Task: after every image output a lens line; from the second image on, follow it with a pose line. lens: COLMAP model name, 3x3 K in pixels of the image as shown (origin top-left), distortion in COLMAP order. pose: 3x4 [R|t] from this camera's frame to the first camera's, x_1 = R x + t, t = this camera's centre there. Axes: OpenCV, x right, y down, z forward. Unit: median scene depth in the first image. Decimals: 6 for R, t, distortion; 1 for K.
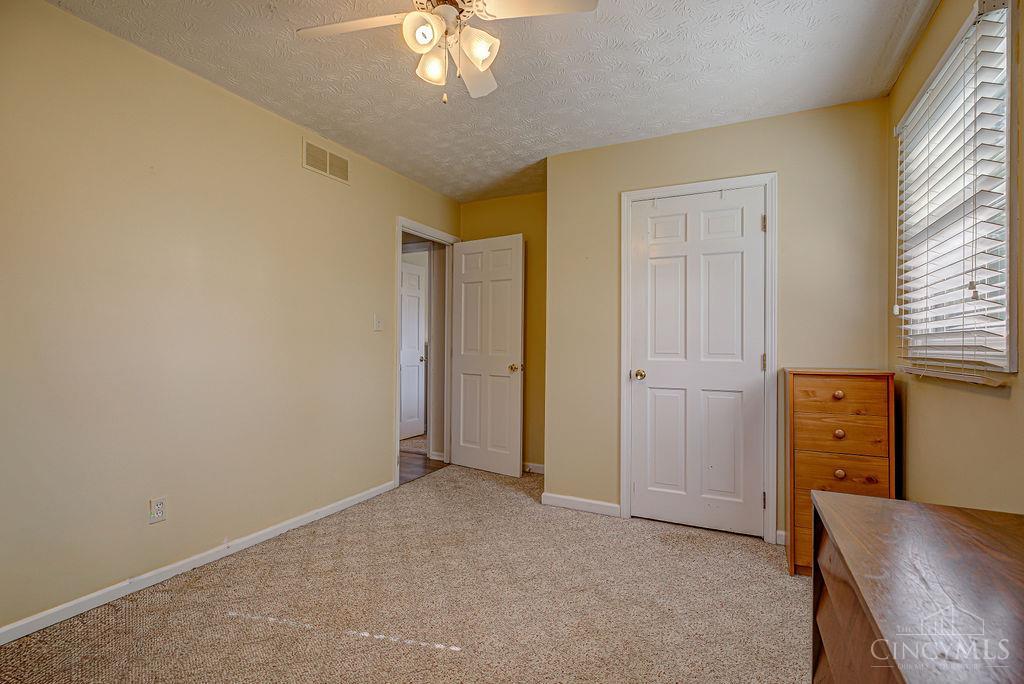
lens RADIAL K [[470.9, 0, 514.5], [0, 470.9, 343.3], [0, 0, 1]] dist [-0.003088, 0.000307]
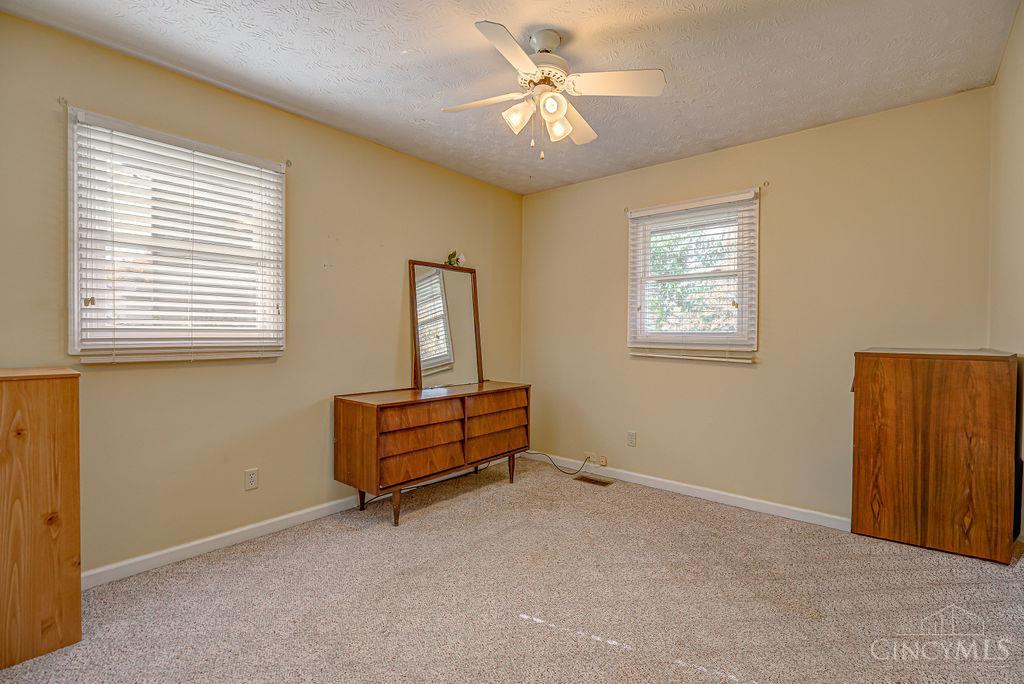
lens RADIAL K [[470.9, 0, 515.0], [0, 470.9, 339.2], [0, 0, 1]] dist [-0.003088, 0.000307]
pose [[-0.962525, -0.014787, 0.270791, -0.381920], [-0.013775, 0.999889, 0.005638, -0.011152], [-0.270845, 0.001697, -0.962622, 1.998654]]
